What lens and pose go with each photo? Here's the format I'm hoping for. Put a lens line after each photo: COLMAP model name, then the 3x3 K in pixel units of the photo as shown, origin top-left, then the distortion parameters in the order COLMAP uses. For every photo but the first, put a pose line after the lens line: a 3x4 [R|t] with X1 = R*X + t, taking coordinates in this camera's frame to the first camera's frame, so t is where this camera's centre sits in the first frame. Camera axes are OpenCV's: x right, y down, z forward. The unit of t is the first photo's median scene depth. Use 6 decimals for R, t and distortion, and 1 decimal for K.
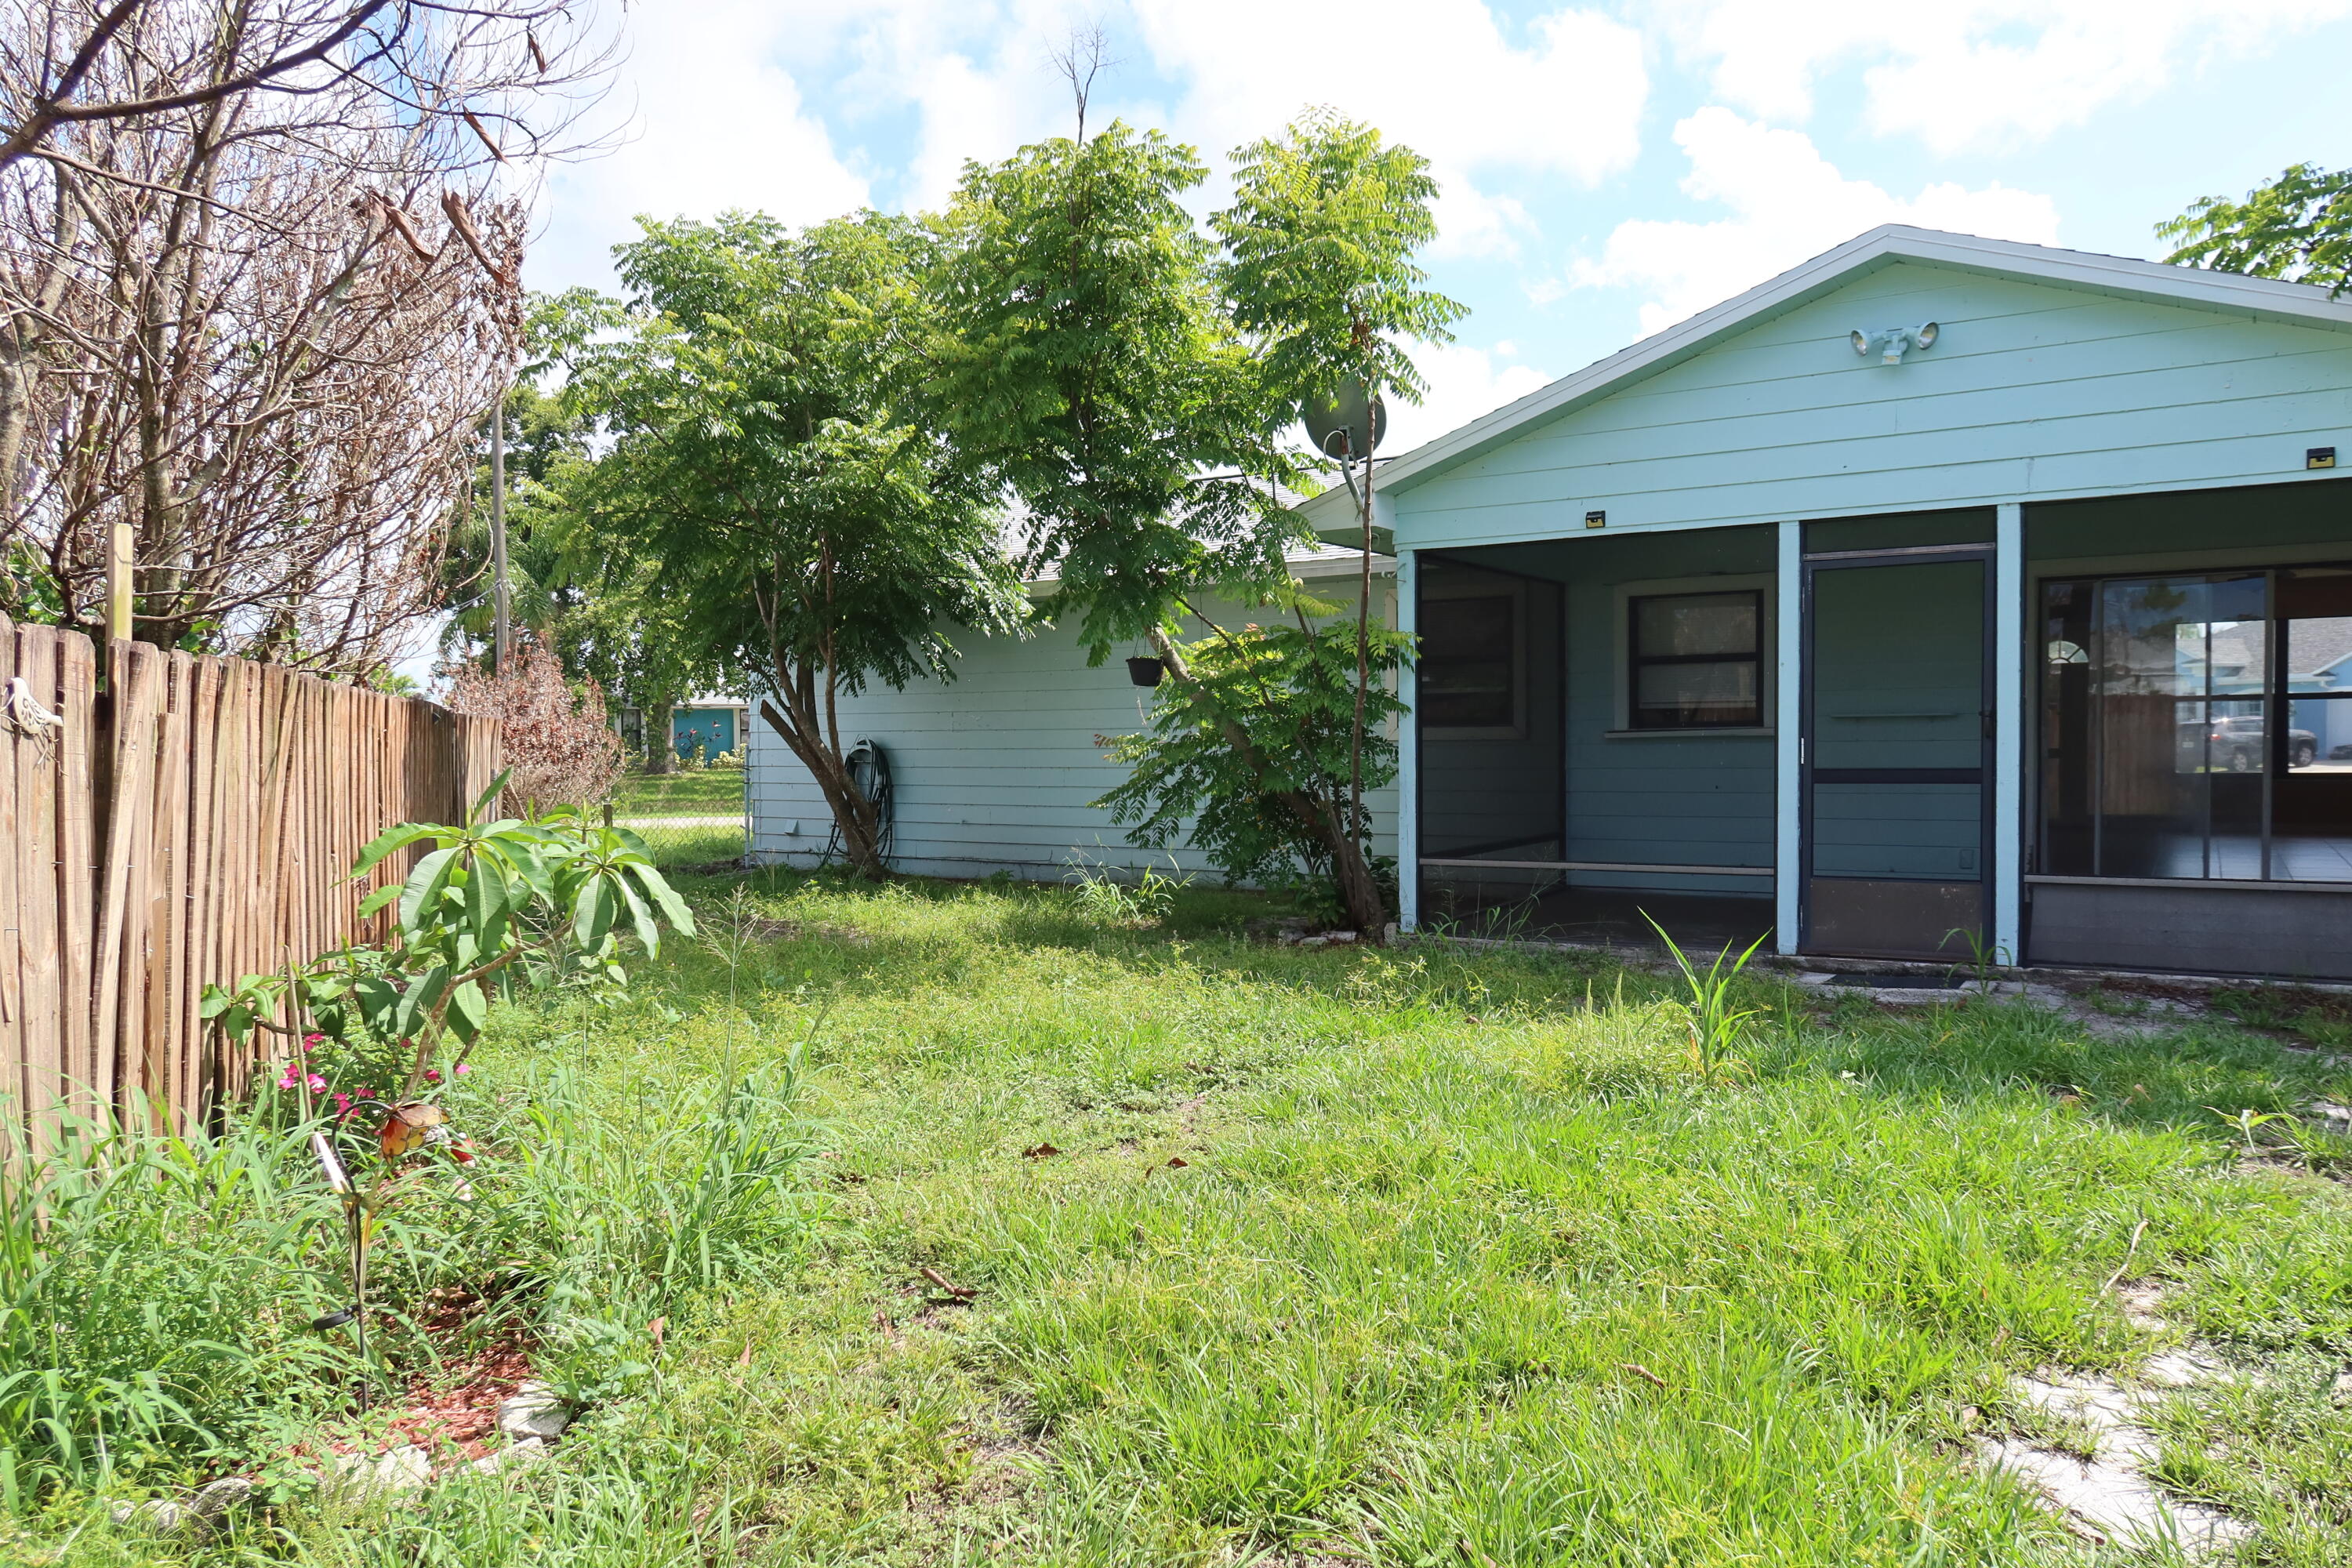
lens RADIAL K [[1615.6, 0, 1174.7], [0, 1615.6, 813.1], [0, 0, 1]] dist [-0.025205, 0.022443]
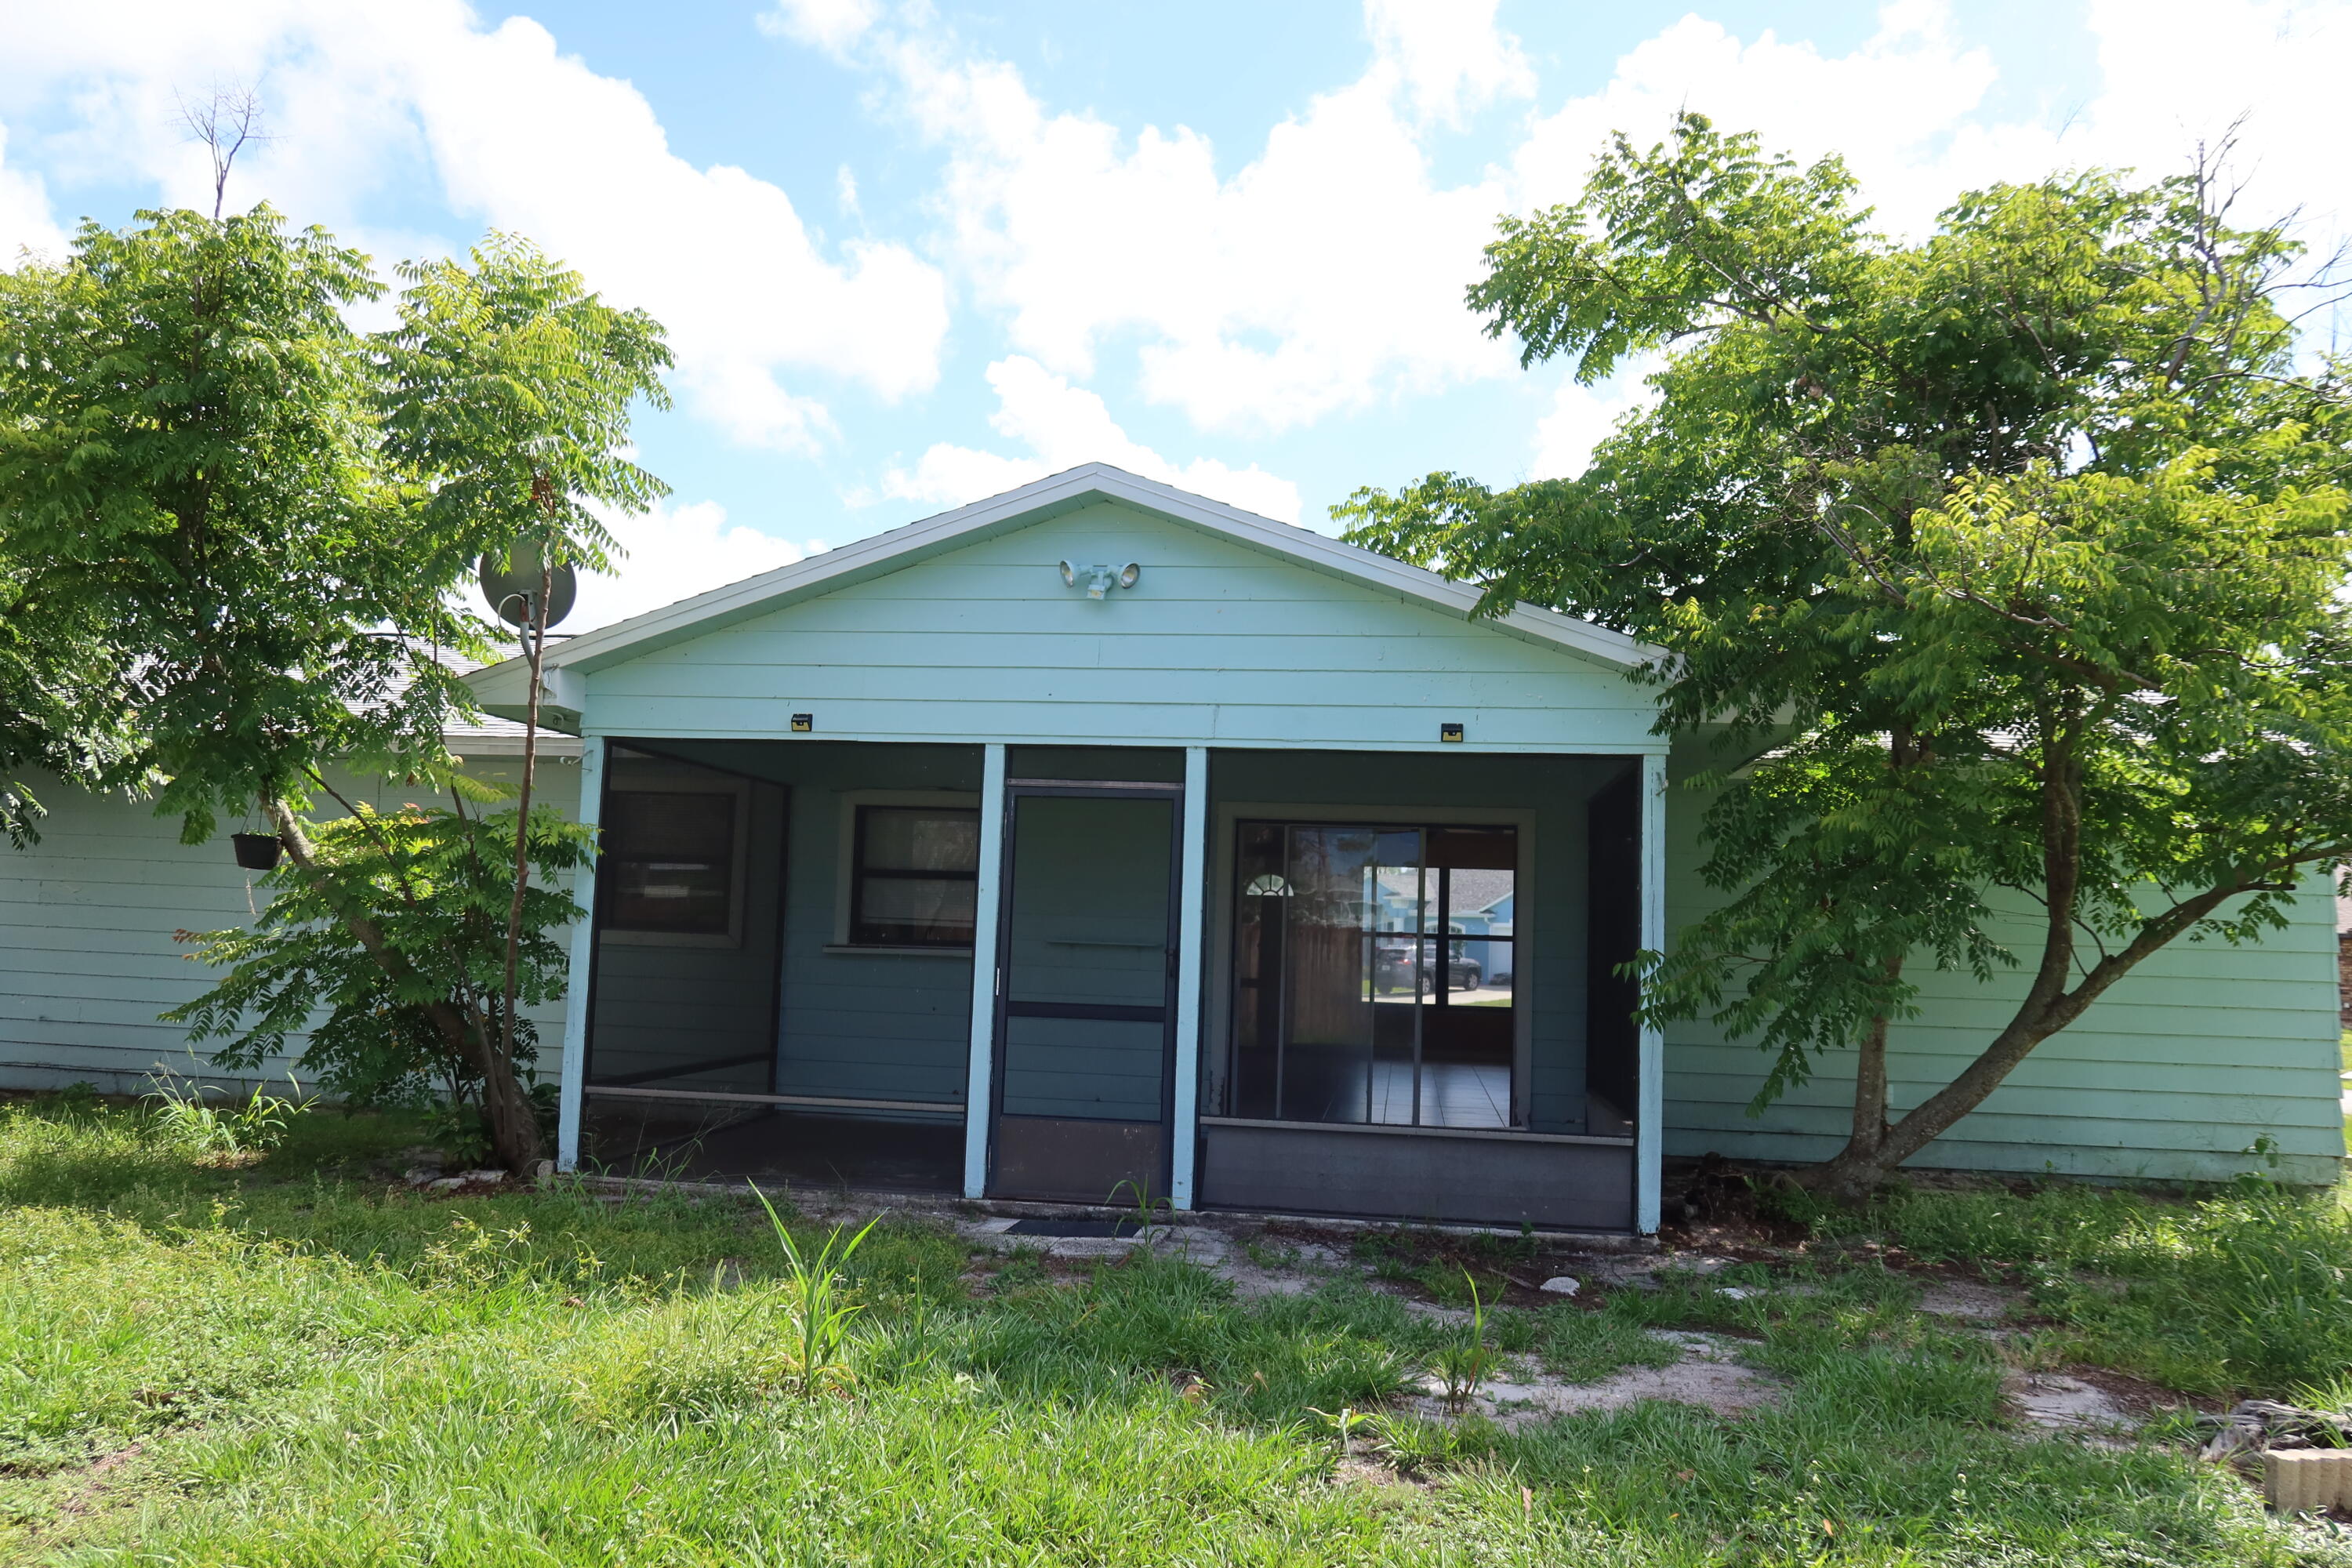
lens RADIAL K [[1610.8, 0, 1161.6], [0, 1610.8, 806.5], [0, 0, 1]] dist [-0.029676, 0.011696]
pose [[0.912574, 0.077635, 0.401474, 0.085349], [-0.027907, 0.991347, -0.128266, -0.021471], [-0.407958, 0.105848, 0.906844, 0.079630]]
